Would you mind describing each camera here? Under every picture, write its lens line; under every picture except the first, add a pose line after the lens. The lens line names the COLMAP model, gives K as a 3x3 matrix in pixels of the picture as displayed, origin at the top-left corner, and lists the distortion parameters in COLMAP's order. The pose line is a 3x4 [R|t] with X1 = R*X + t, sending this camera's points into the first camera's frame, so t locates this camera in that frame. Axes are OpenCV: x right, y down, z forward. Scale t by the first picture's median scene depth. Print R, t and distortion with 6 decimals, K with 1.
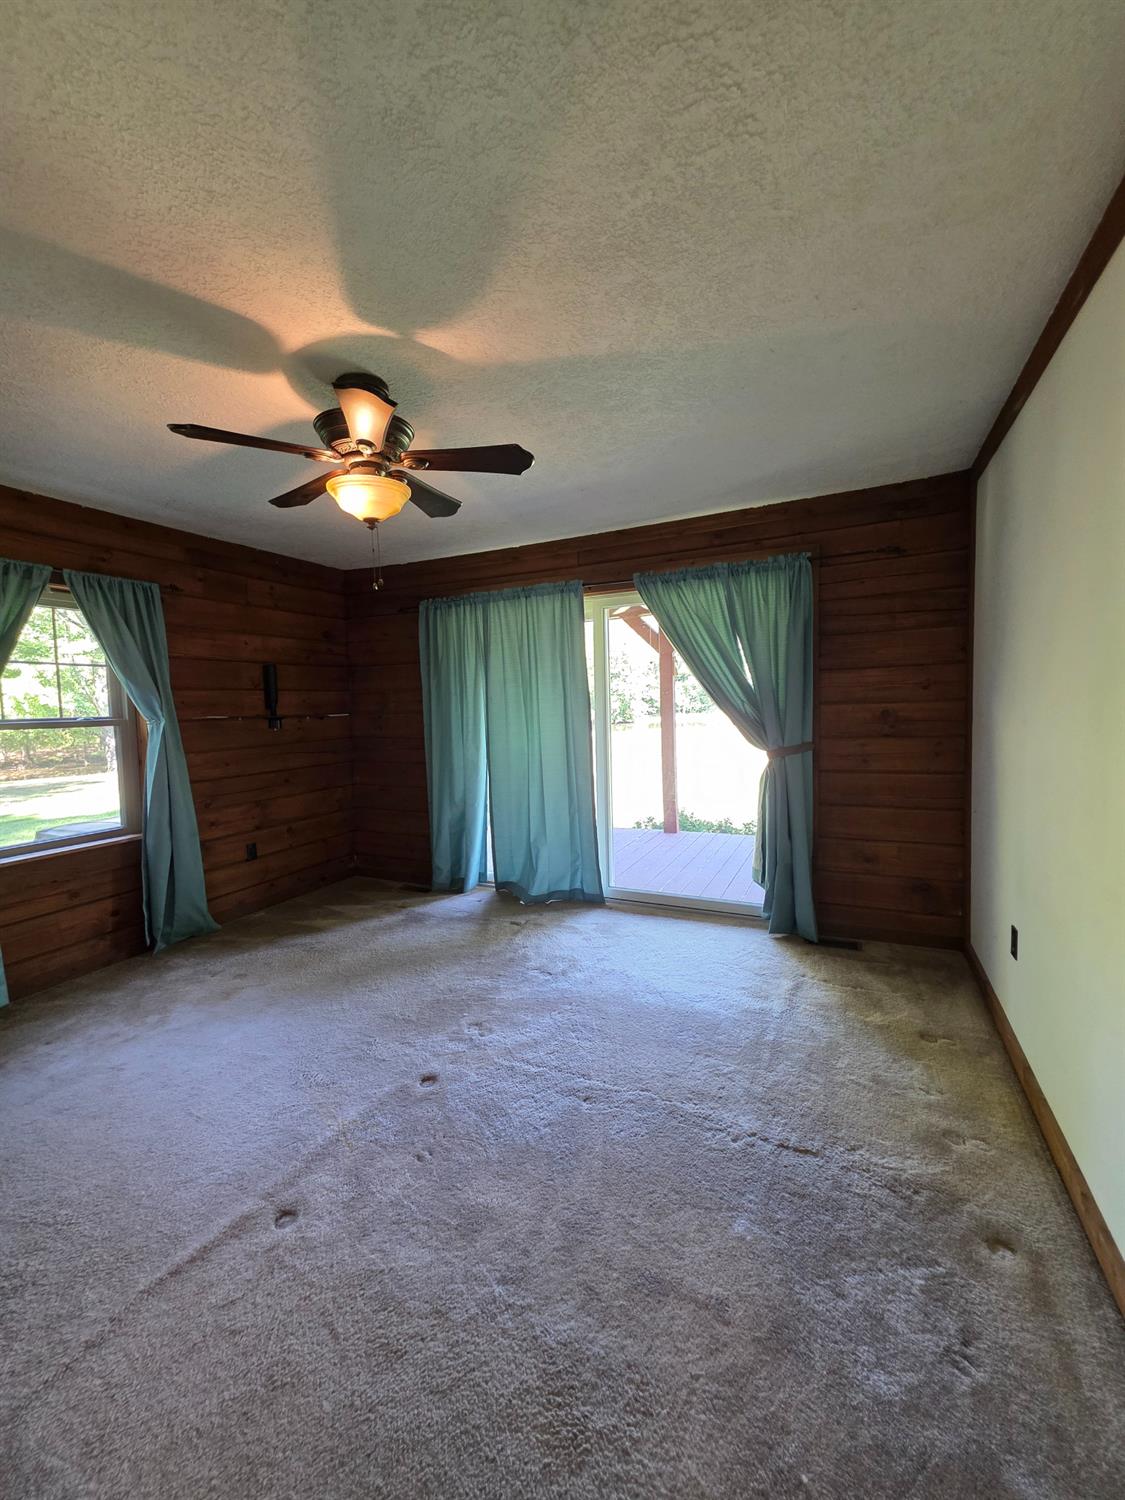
lens RADIAL K [[593.2, 0, 574.1], [0, 593.2, 748.6], [0, 0, 1]] dist [-0.000003, -0.000016]
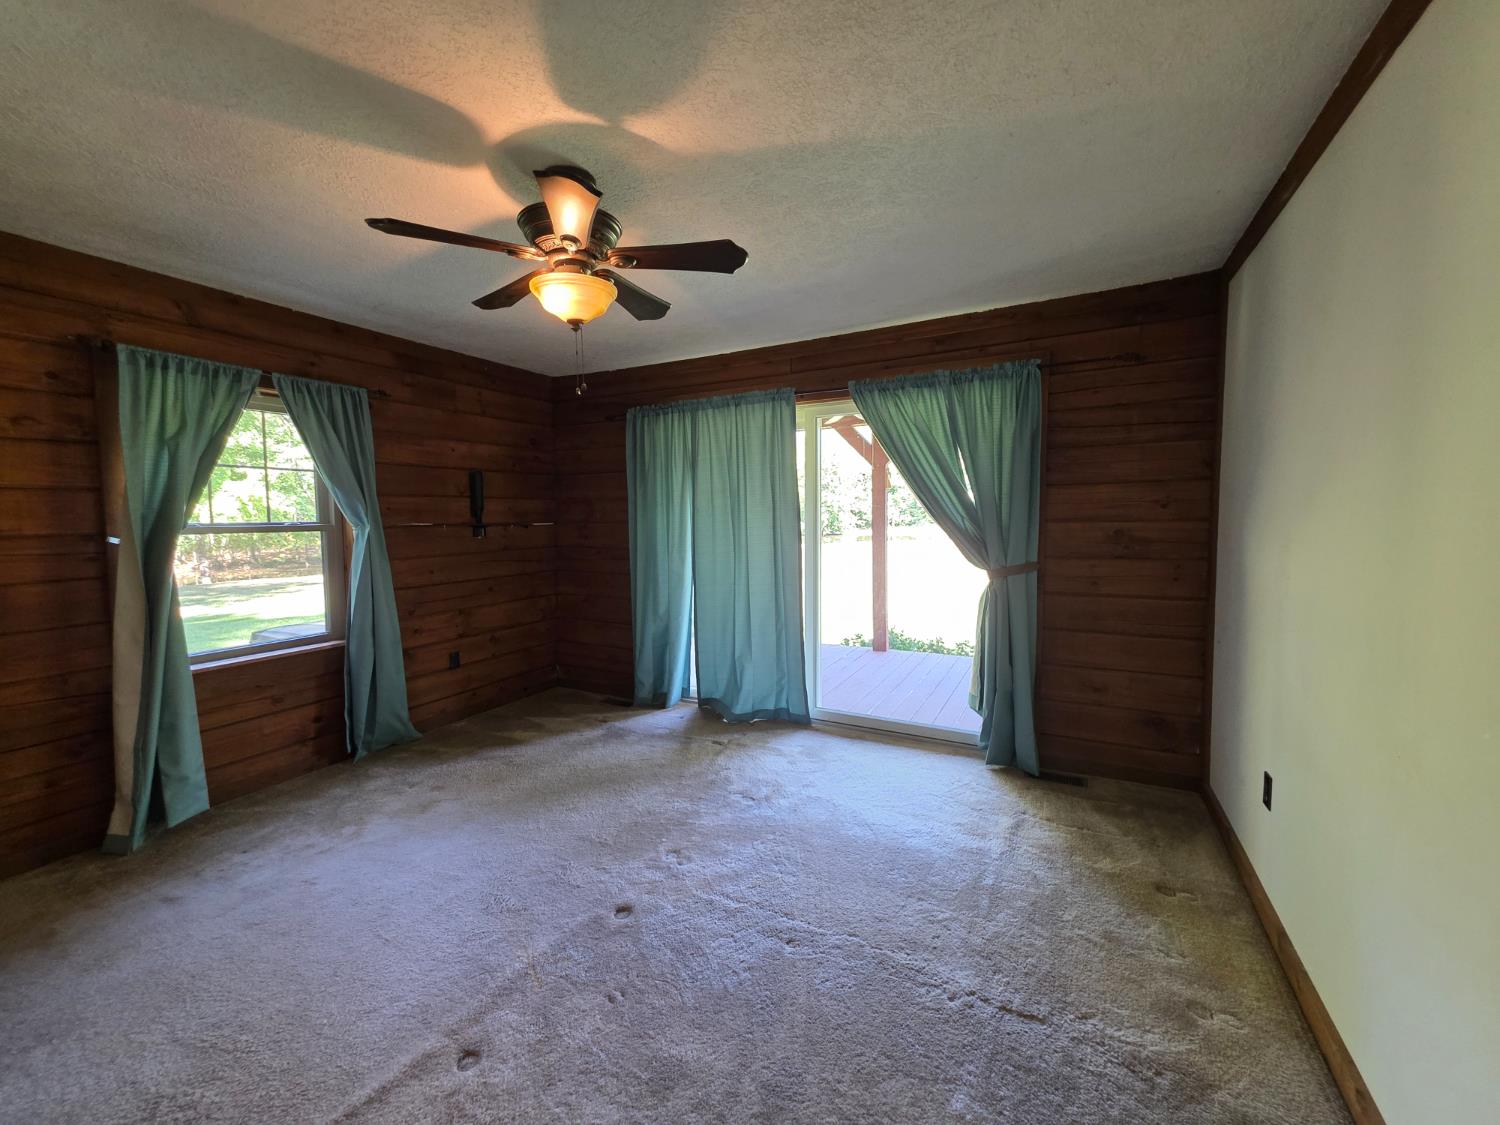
lens RADIAL K [[596.6, 0, 751.4], [0, 596.6, 560.1], [0, 0, 1]] dist [0.000105, -0.000173]
pose [[0.998581, 0.020760, -0.049033, -0.003967], [-0.020709, 0.999784, 0.001548, -0.007459], [0.049055, -0.000531, 0.998796, 0.042932]]
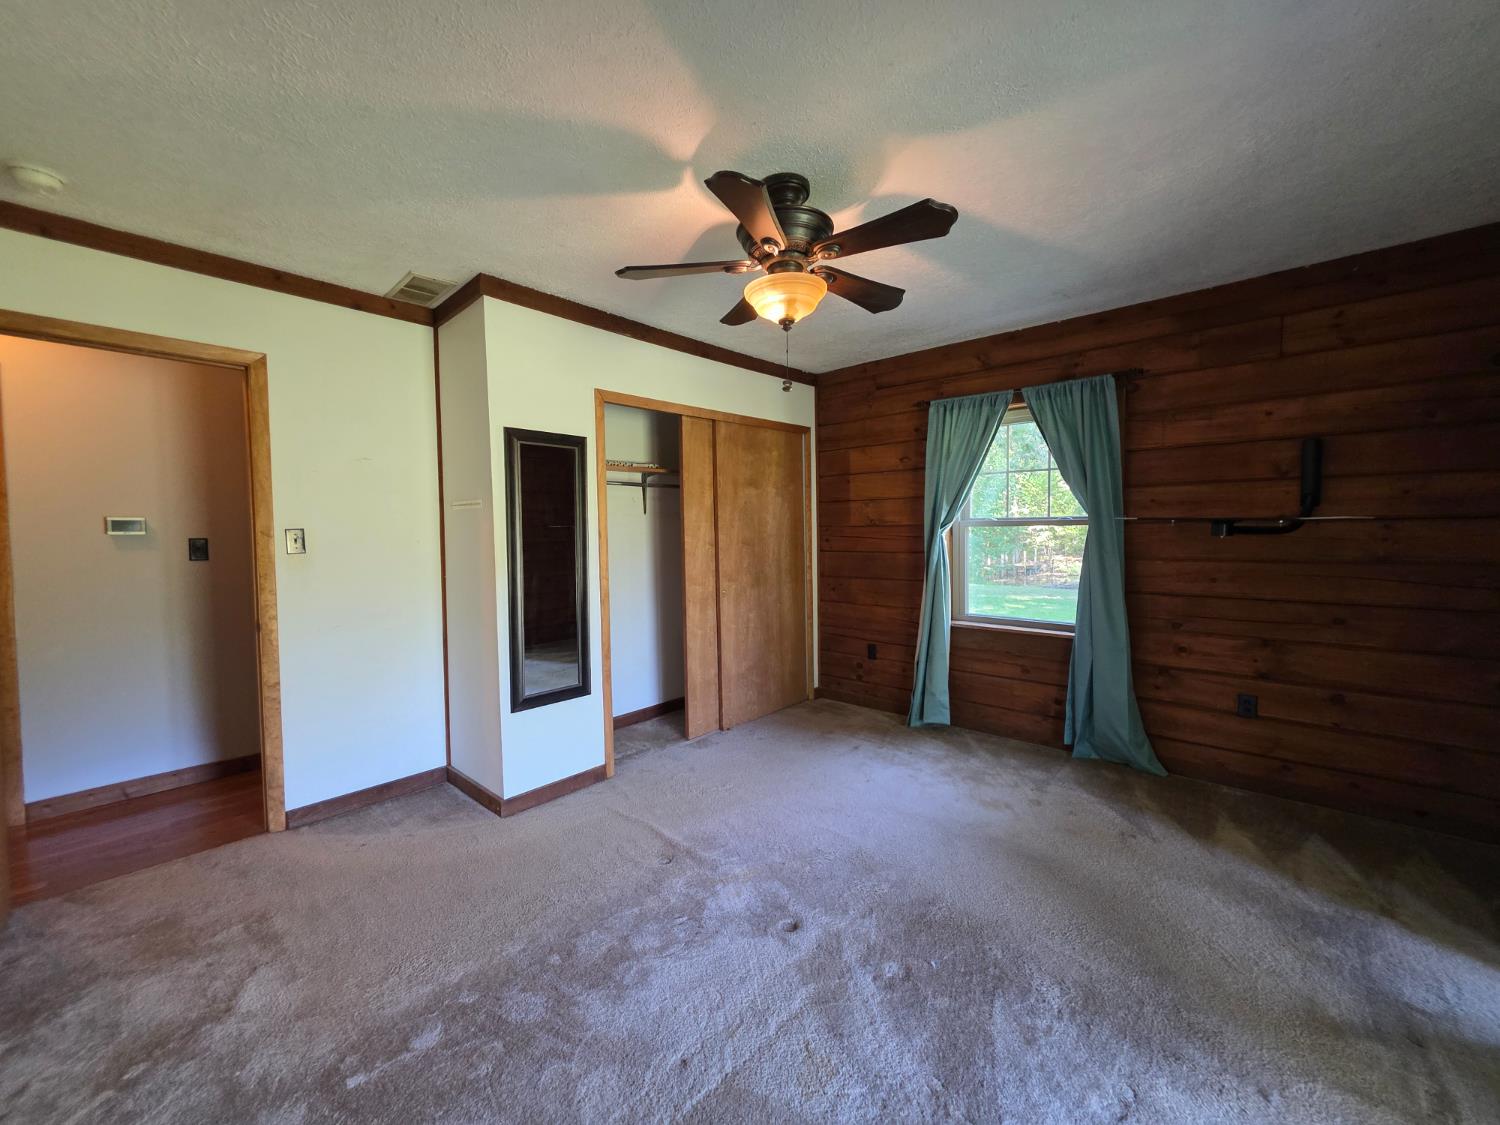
lens RADIAL K [[598.5, 0, 742.1], [0, 598.5, 557.9], [0, 0, 1]] dist [0.001006, 0.000153]
pose [[-0.305085, 0.077644, -0.949155, 0.464928], [-0.052634, 0.993773, 0.098212, -0.063349], [0.950870, 0.079920, -0.299098, 0.902631]]
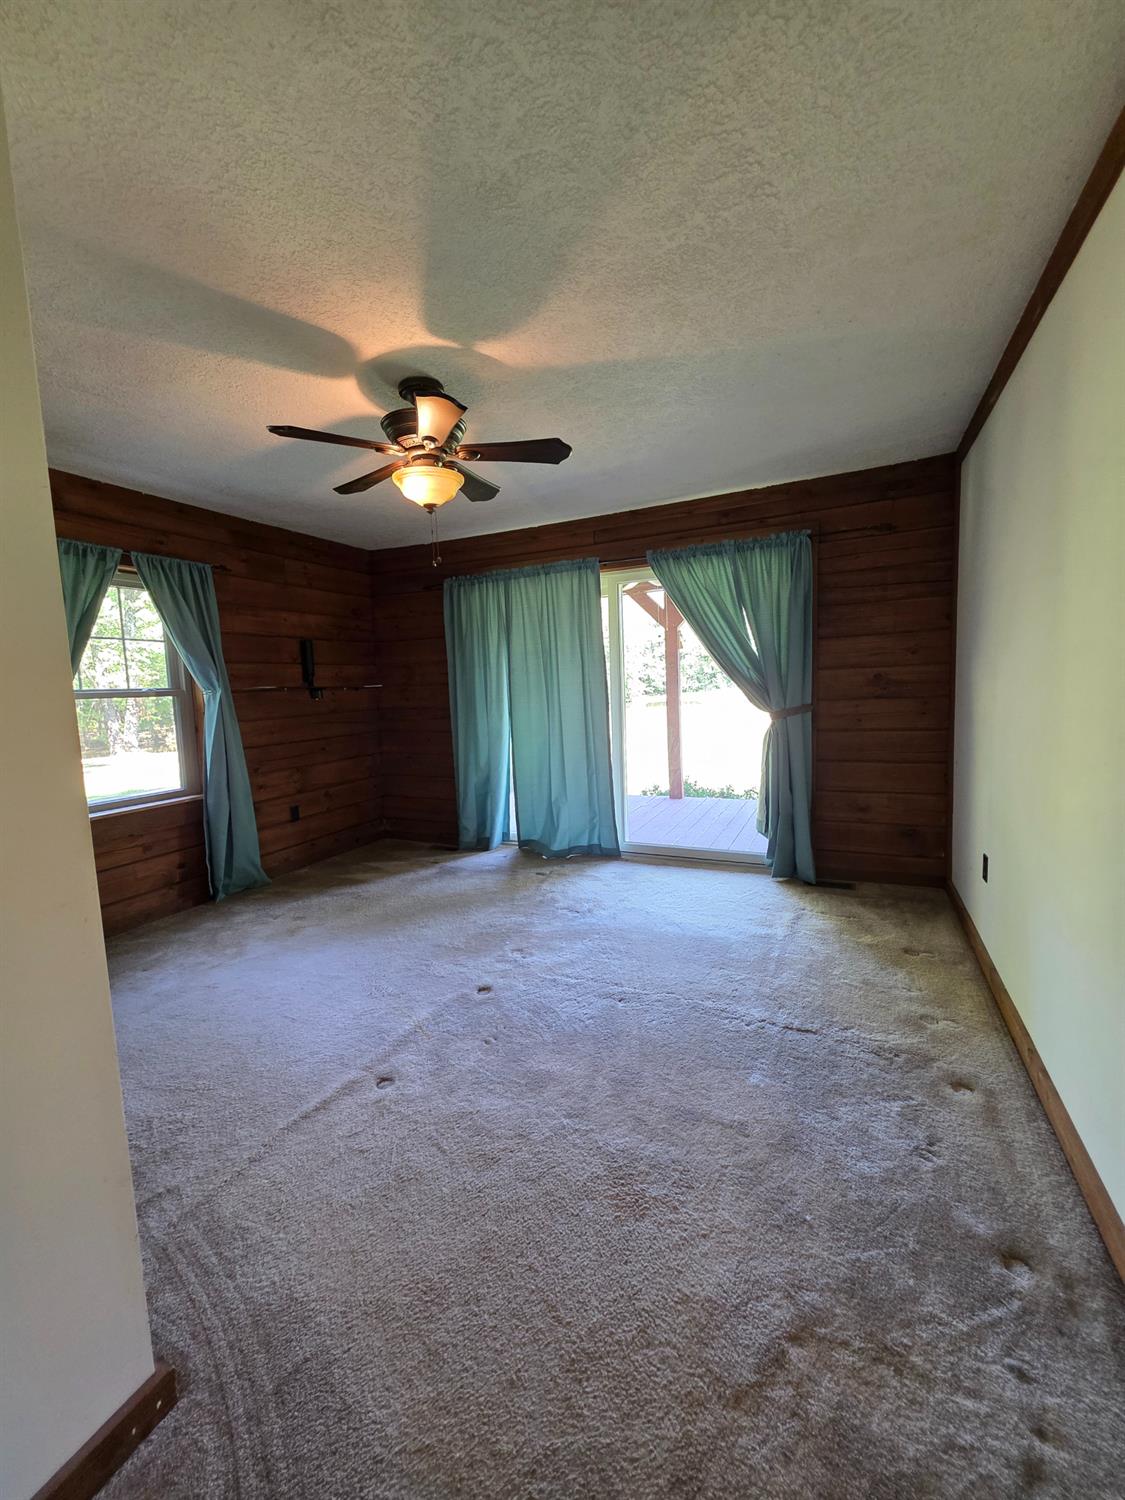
lens RADIAL K [[593.2, 0, 574.1], [0, 593.2, 748.6], [0, 0, 1]] dist [-0.000003, -0.000016]
pose [[0.999933, -0.010702, 0.004520, -0.052953], [0.010548, 0.999400, 0.033002, 0.036364], [-0.004871, -0.032952, 0.999445, -0.119615]]
